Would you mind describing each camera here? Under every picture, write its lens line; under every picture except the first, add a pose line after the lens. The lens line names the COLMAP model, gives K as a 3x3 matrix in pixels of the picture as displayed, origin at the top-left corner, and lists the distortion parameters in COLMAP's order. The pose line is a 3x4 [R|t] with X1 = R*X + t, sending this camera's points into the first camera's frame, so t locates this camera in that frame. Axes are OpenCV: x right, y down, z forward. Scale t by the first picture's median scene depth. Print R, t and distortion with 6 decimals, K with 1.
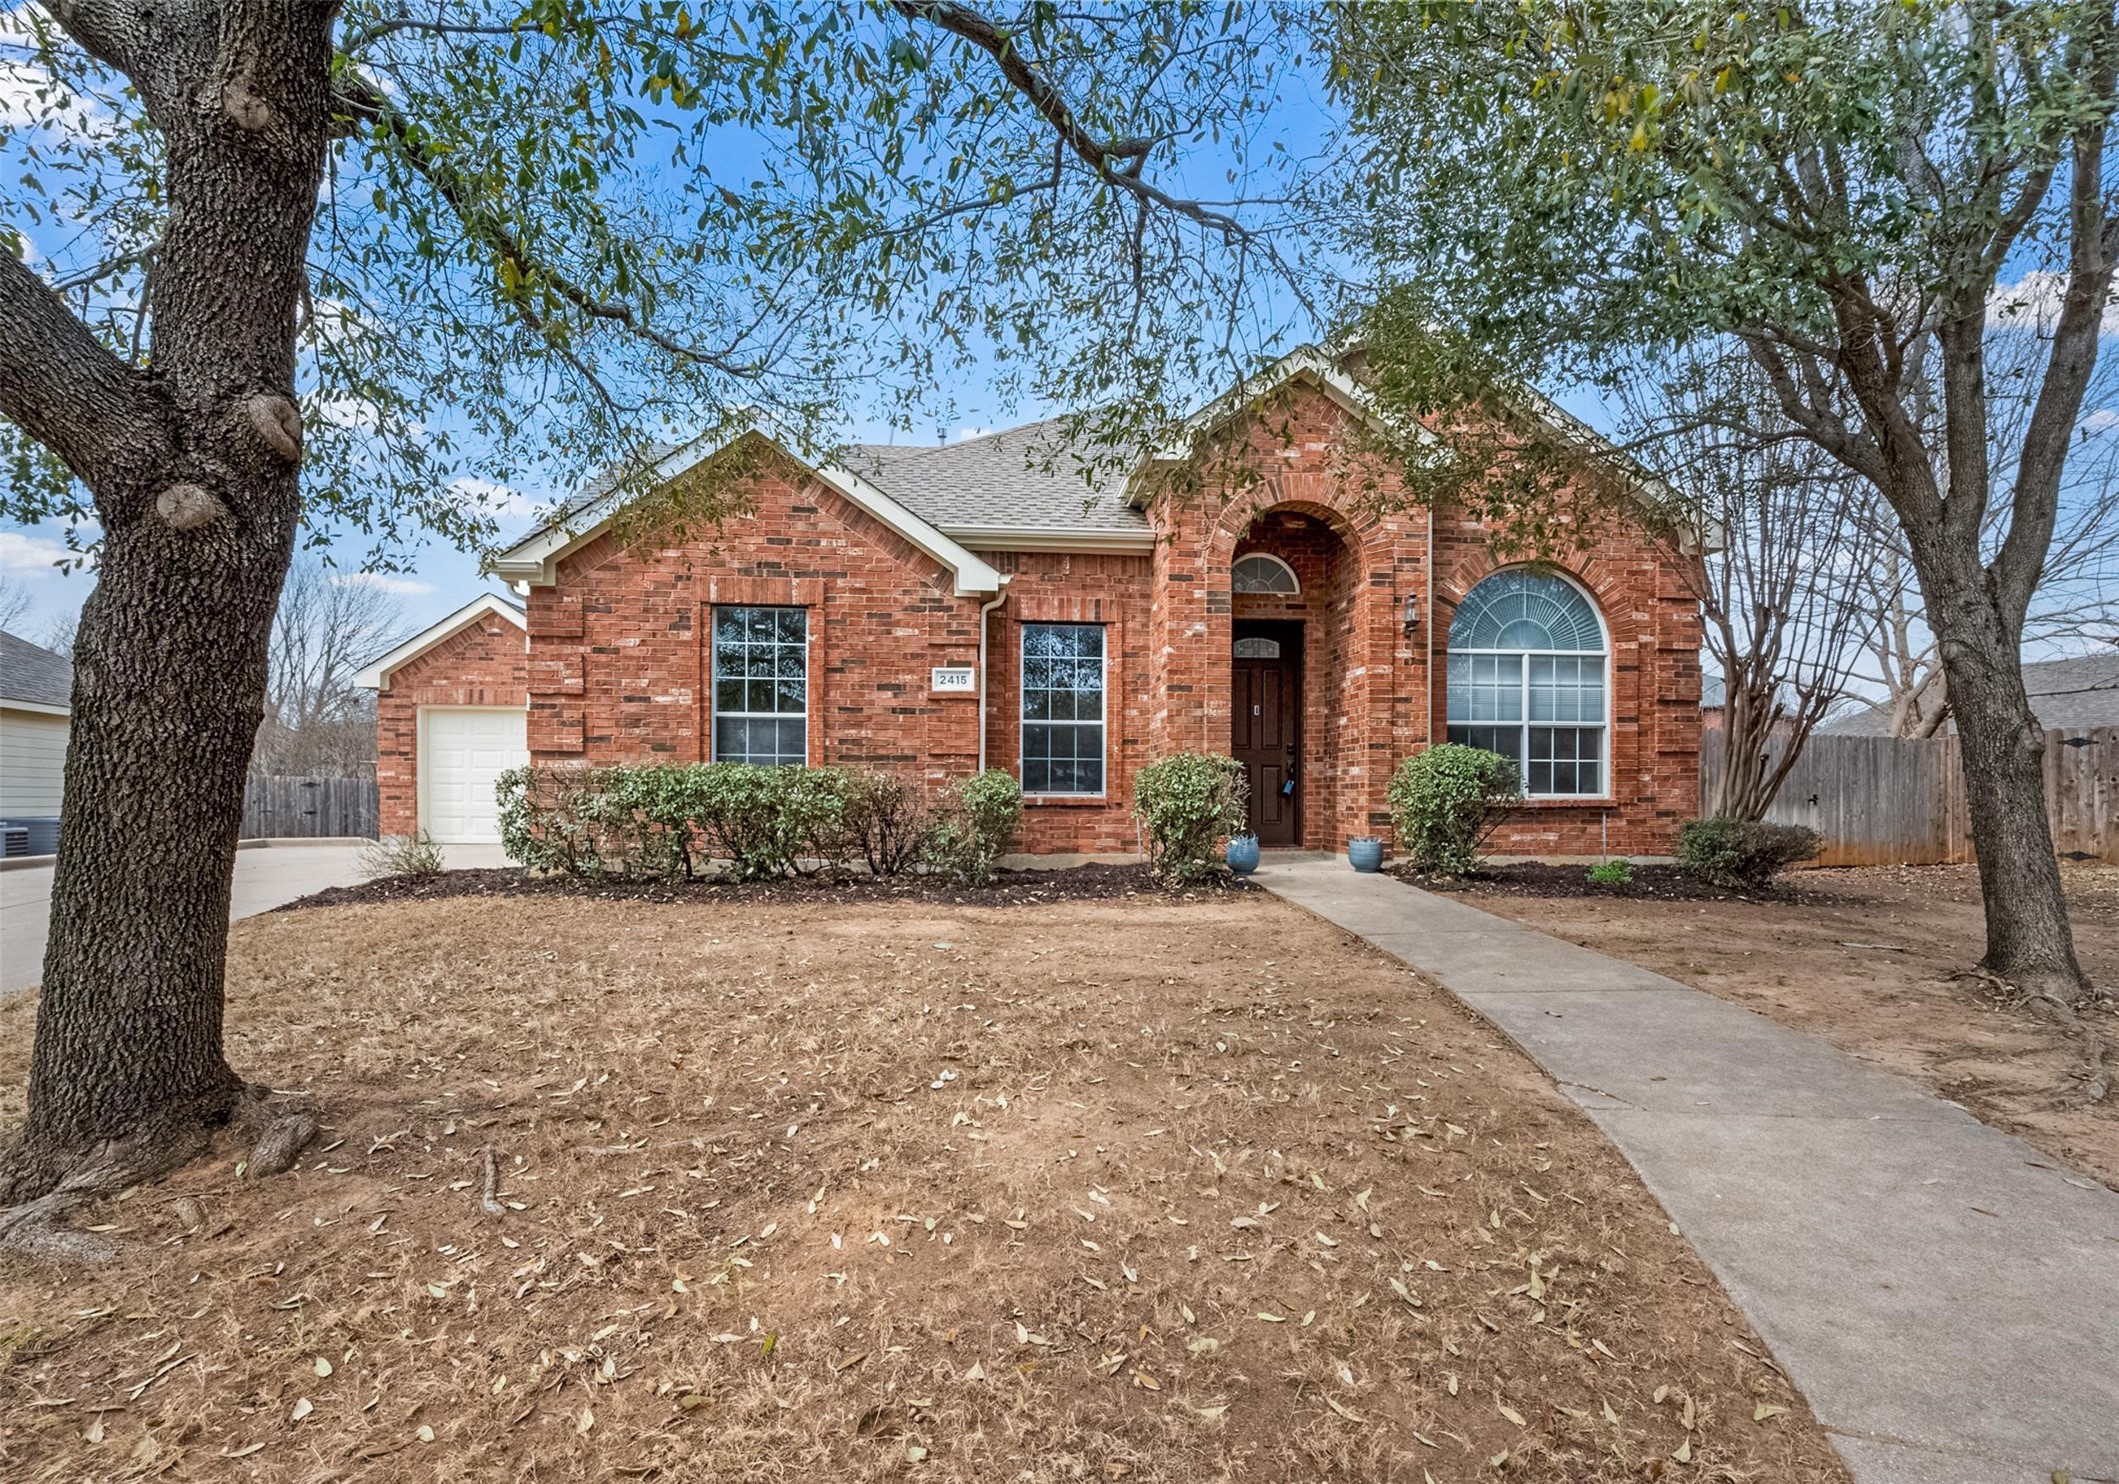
lens RADIAL K [[818.7, 0, 1030.8], [0, 818.7, 793.2], [0, 0, 1]] dist [-0.000230, -0.000117]
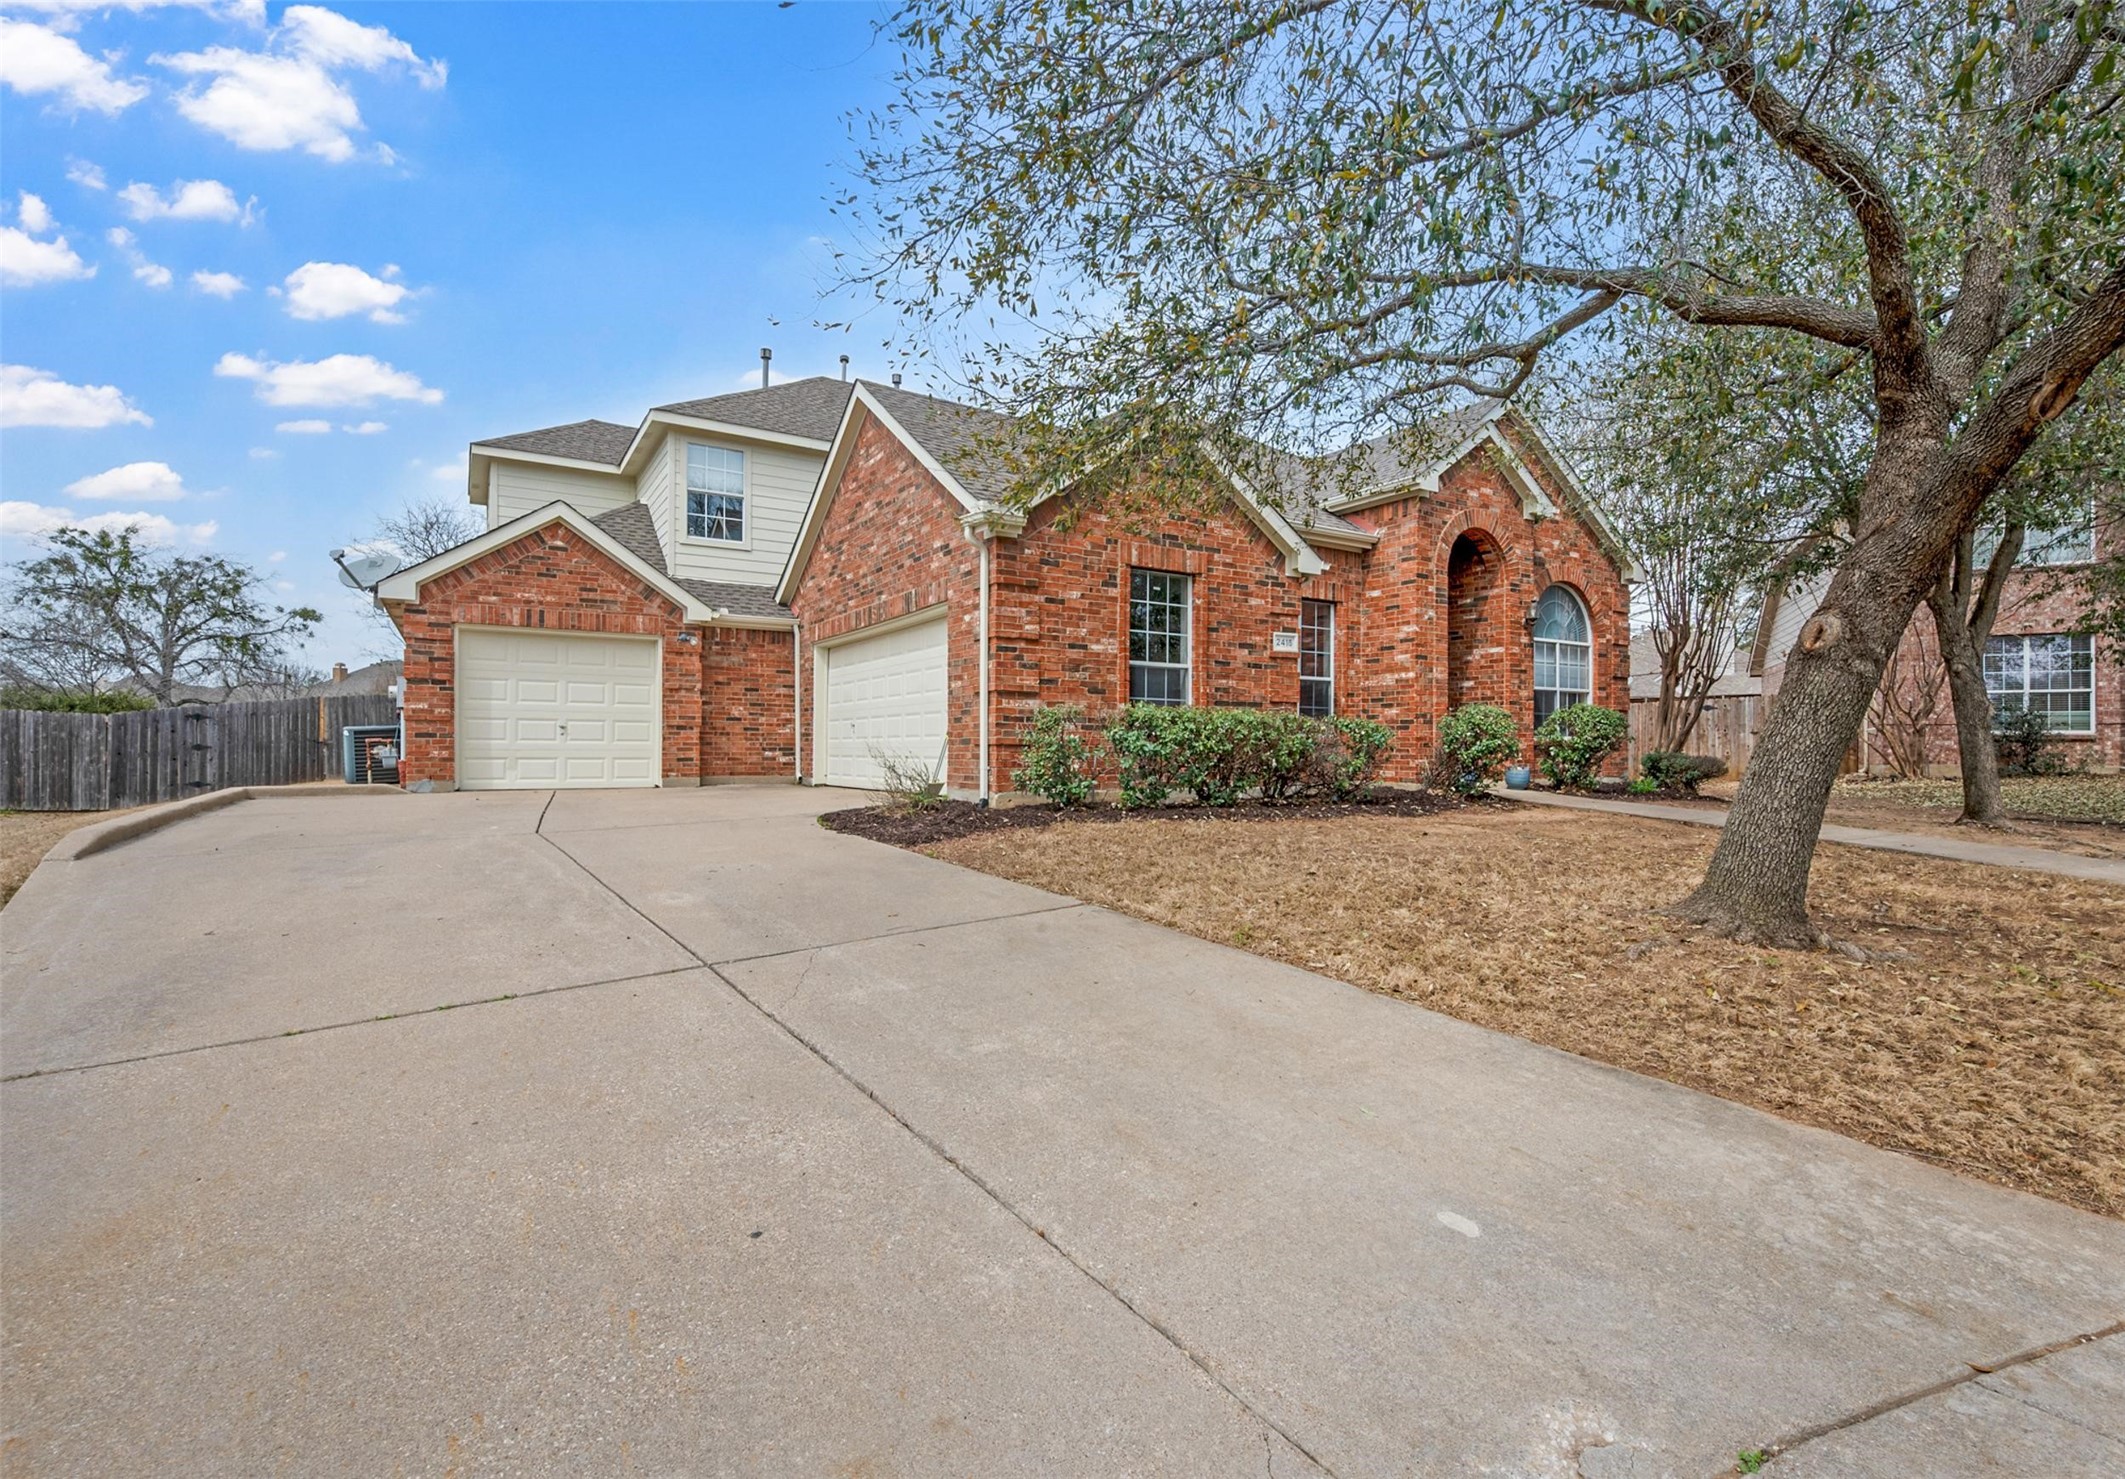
lens RADIAL K [[843.5, 0, 995.2], [0, 843.5, 748.0], [0, 0, 1]] dist [0.000378, 0.000084]
pose [[0.919393, 0.000595, 0.393340, -1.011916], [-0.004837, 0.999940, 0.009793, 0.012405], [-0.393311, -0.010906, 0.919341, -0.012894]]
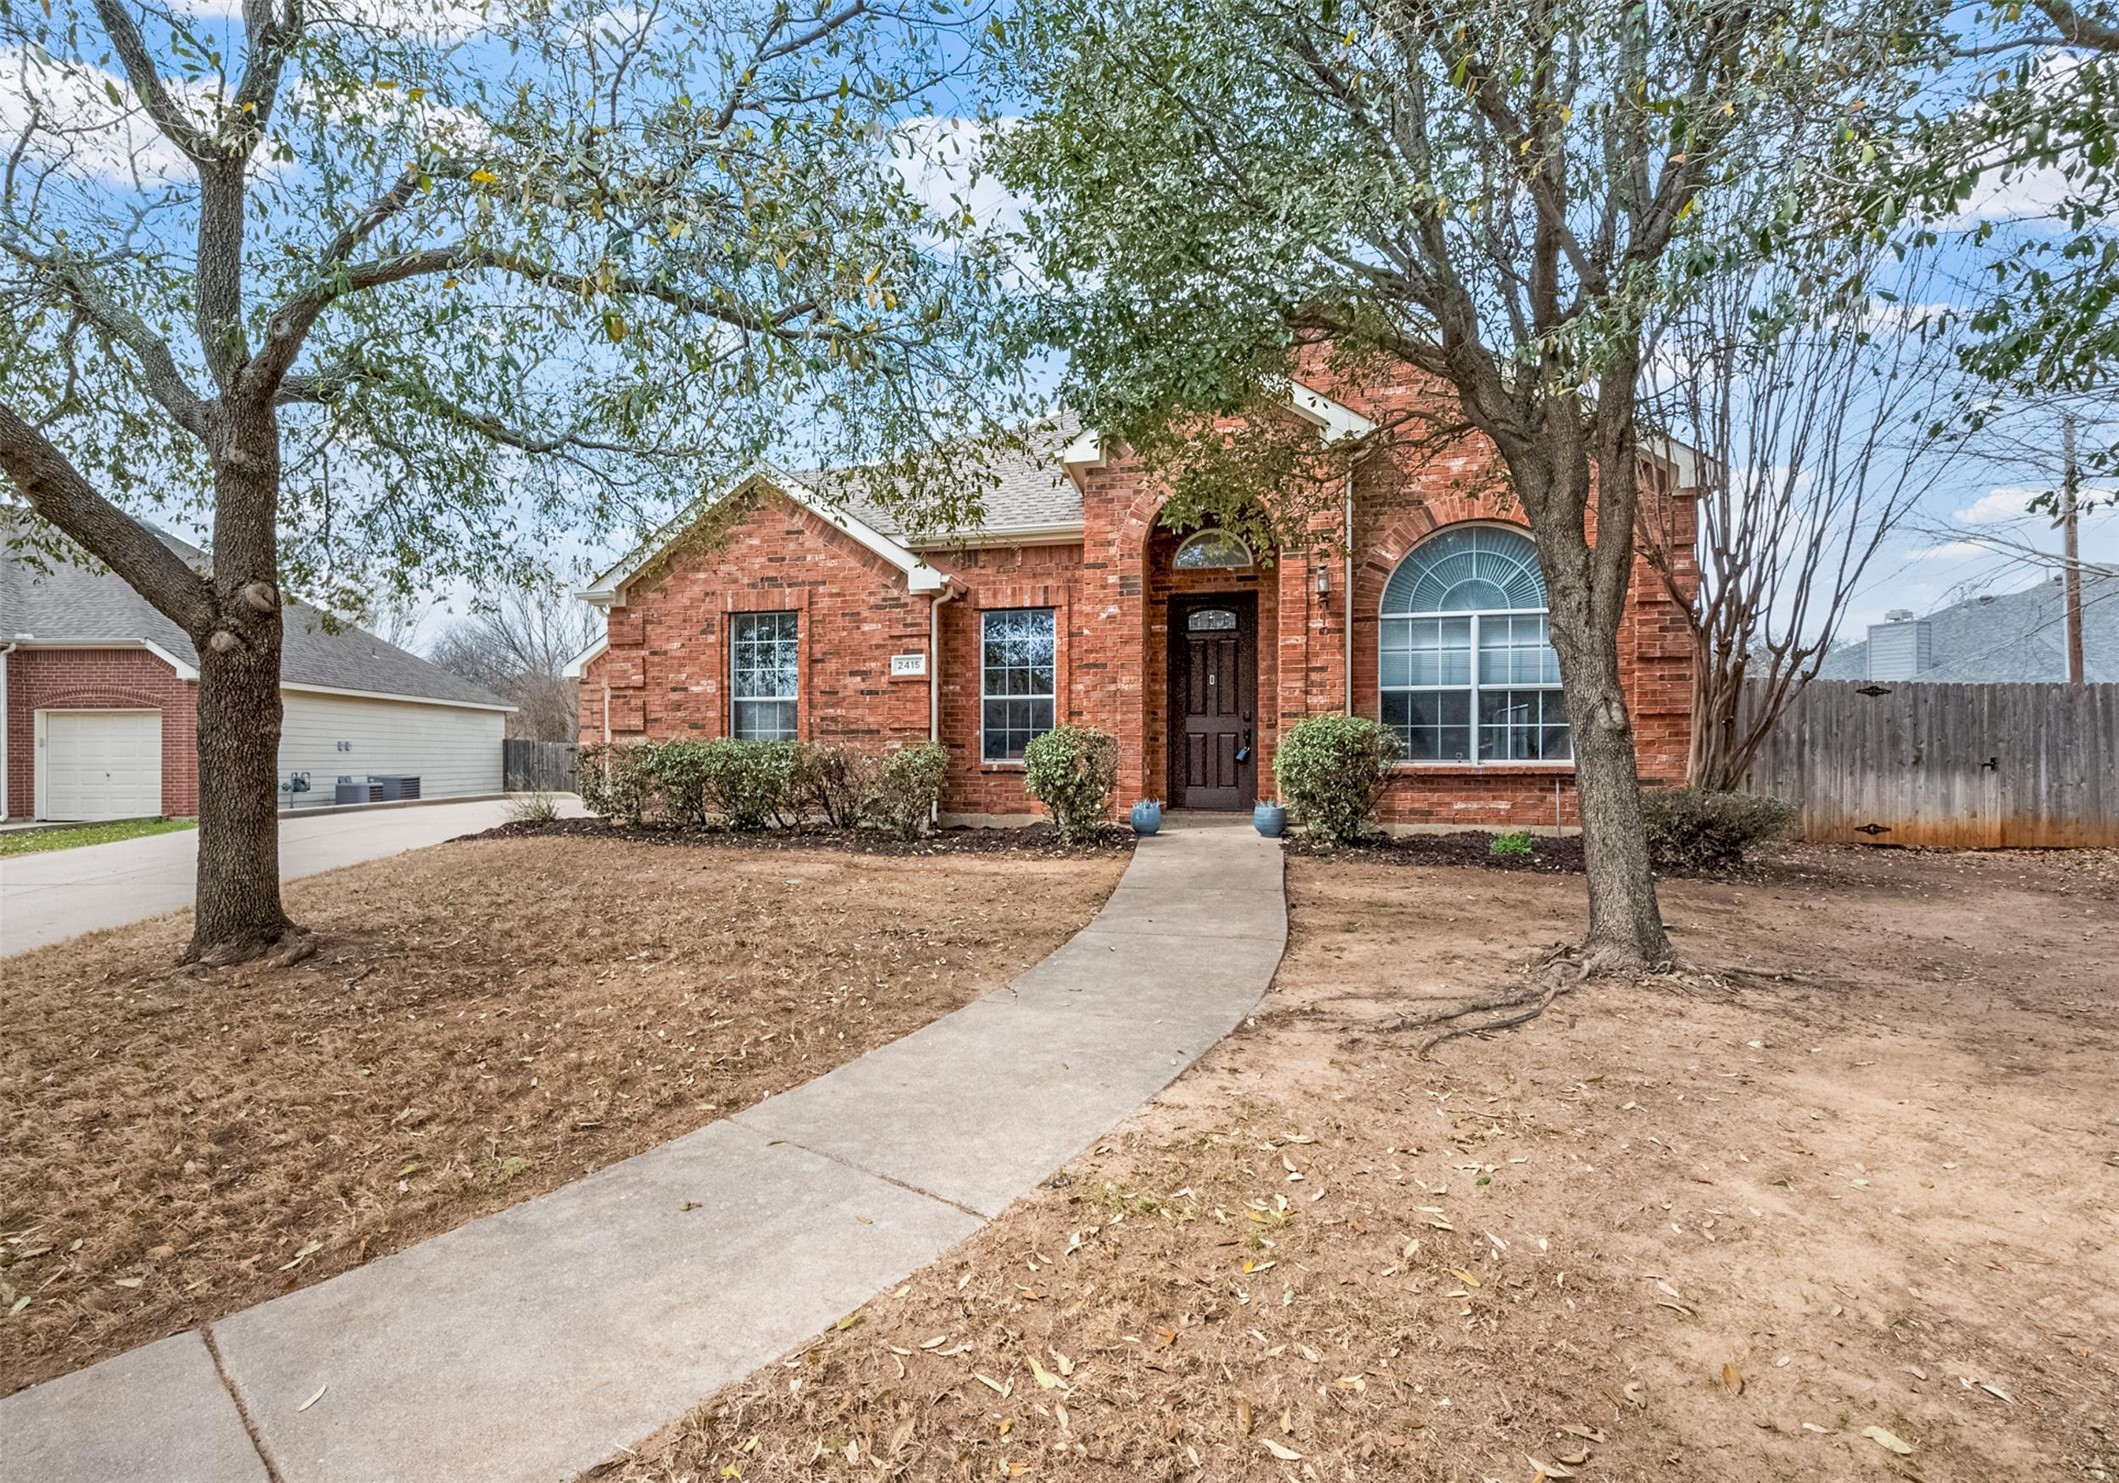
lens RADIAL K [[841.1, 0, 992.4], [0, 841.1, 750.0], [0, 0, 1]] dist [0.000378, 0.000084]
pose [[0.953629, -0.005195, -0.300938, 0.386966], [0.004846, 0.999986, -0.001905, -0.013256], [0.300944, 0.000358, 0.953642, -0.122688]]
